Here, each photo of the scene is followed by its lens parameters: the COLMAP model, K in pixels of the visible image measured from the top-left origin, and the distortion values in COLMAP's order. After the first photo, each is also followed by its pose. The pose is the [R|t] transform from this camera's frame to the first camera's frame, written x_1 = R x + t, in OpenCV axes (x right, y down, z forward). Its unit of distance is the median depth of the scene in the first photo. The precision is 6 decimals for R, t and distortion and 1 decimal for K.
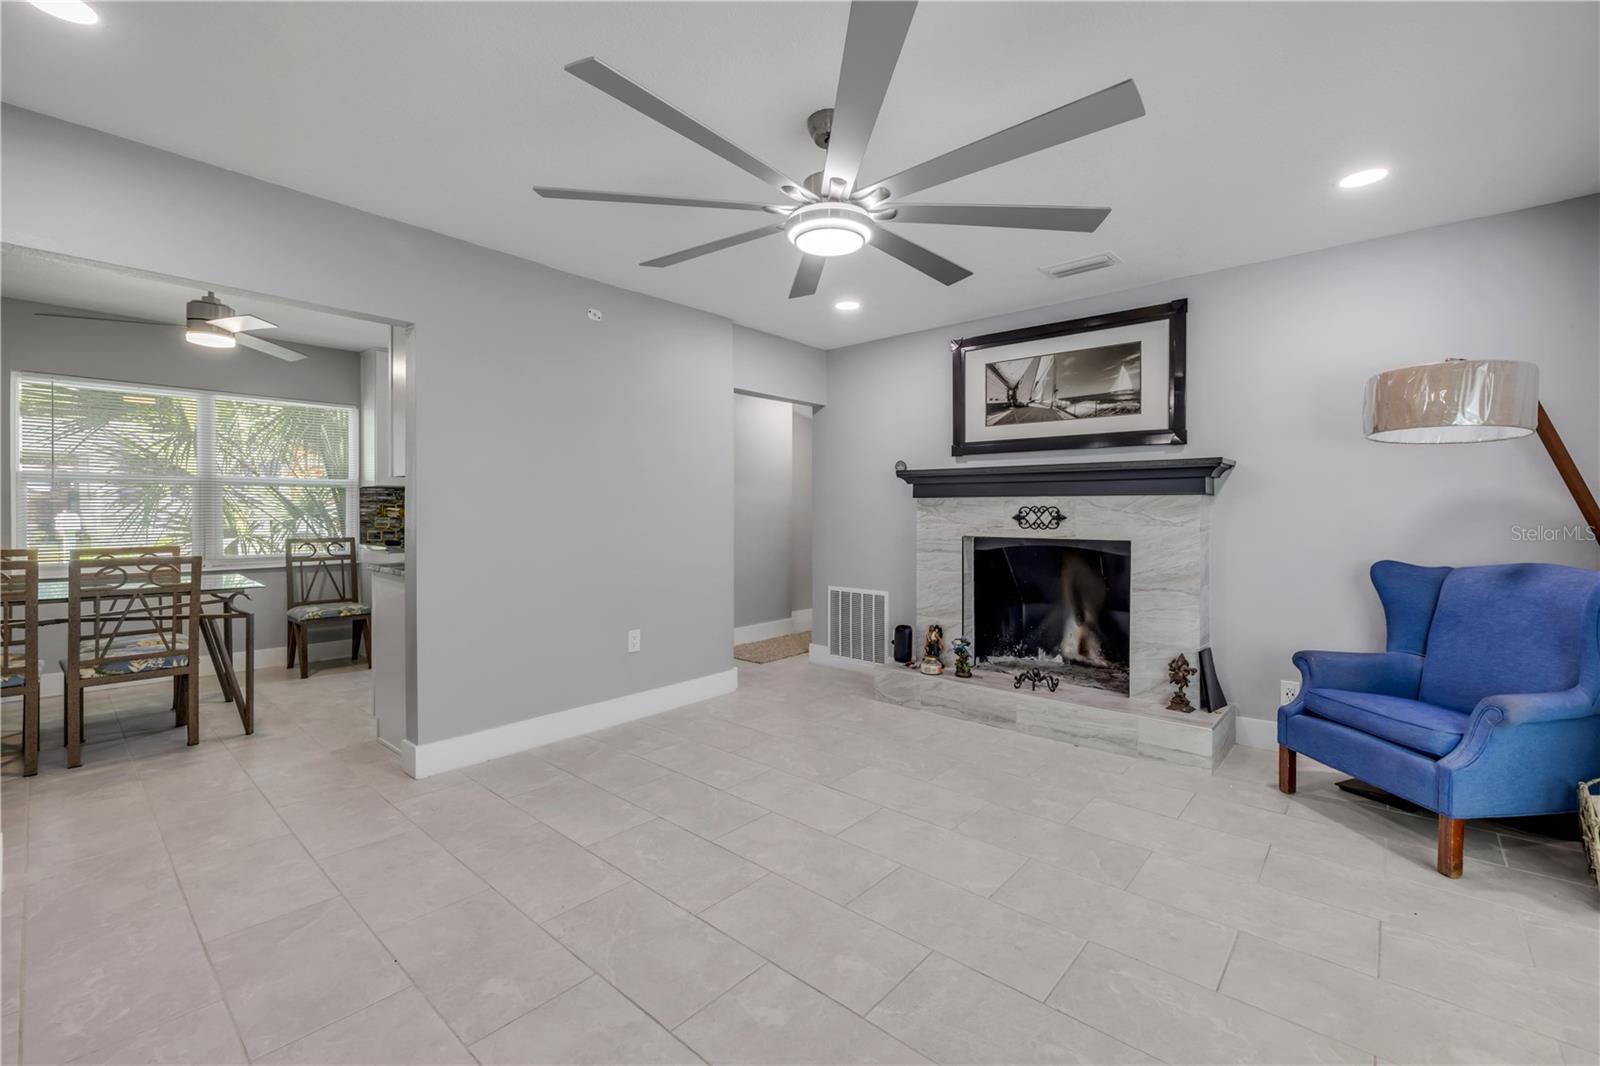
lens RADIAL K [[683.0, 0, 799.9], [0, 683.0, 511.7], [0, 0, 1]] dist [-0.001458, 0.000013]
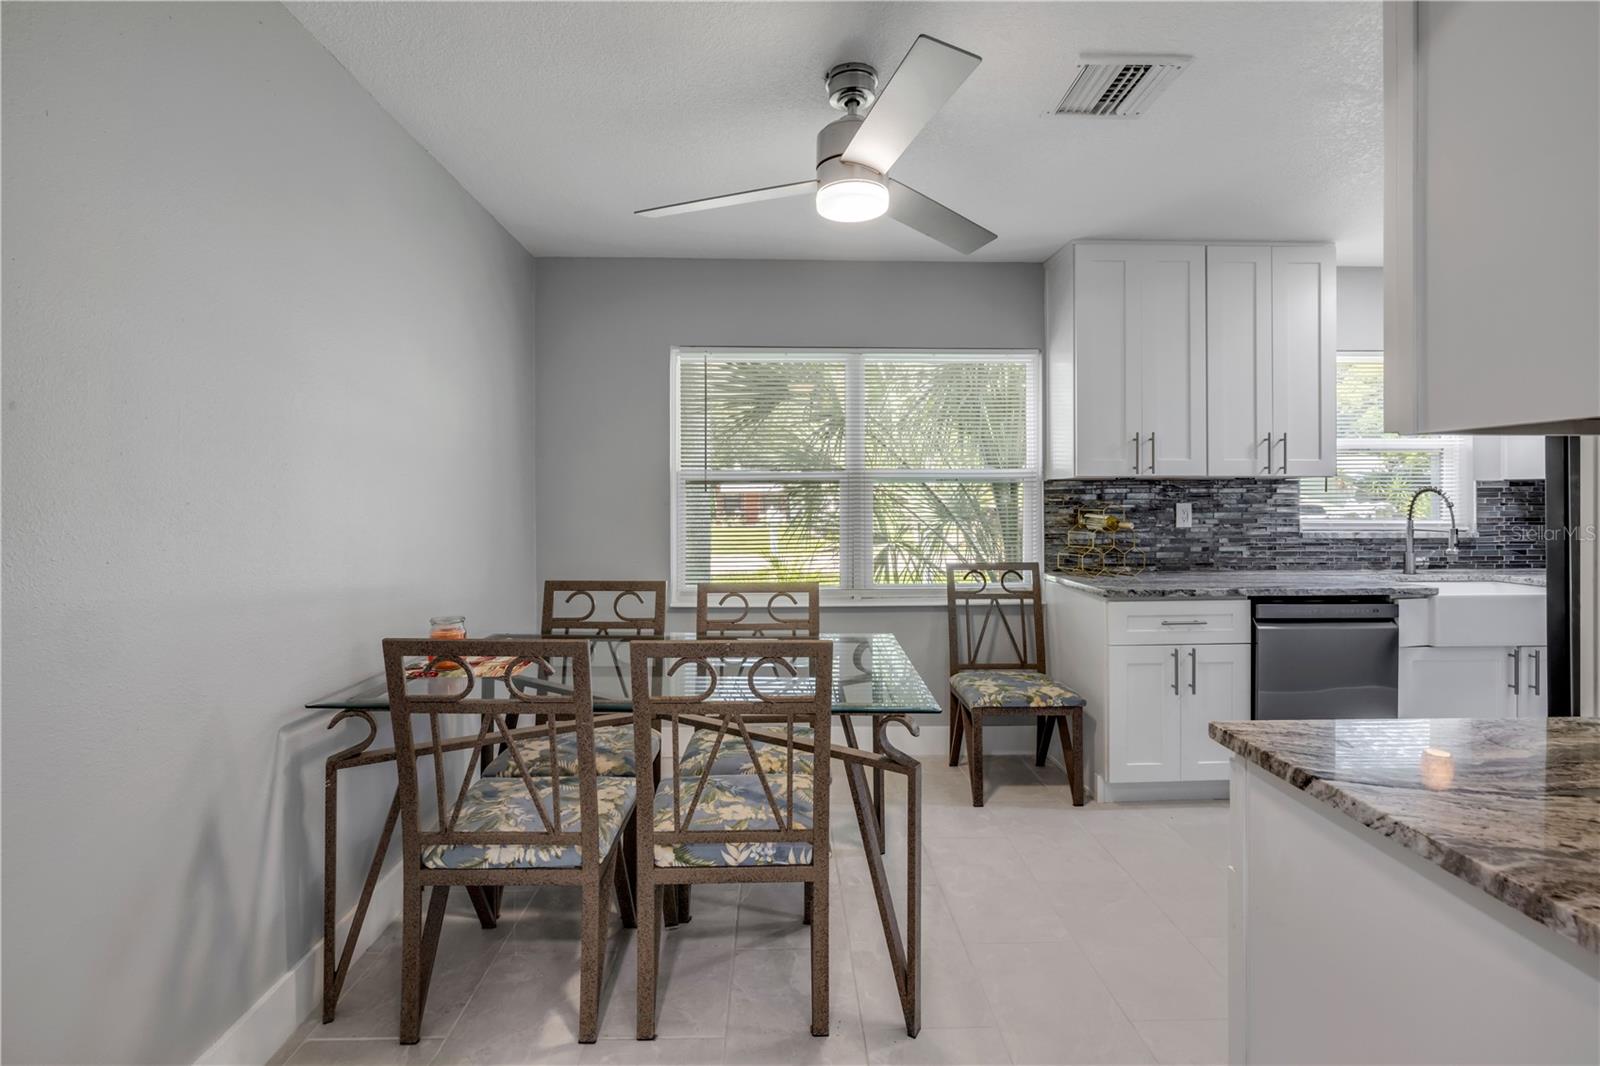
lens RADIAL K [[683.0, 0, 799.9], [0, 683.0, 511.7], [0, 0, 1]] dist [-0.001458, 0.000013]
pose [[0.686935, 0.009702, -0.726654, -0.364595], [0.000647, 0.999902, 0.013962, -0.017059], [0.726719, -0.010061, 0.686862, 0.436039]]
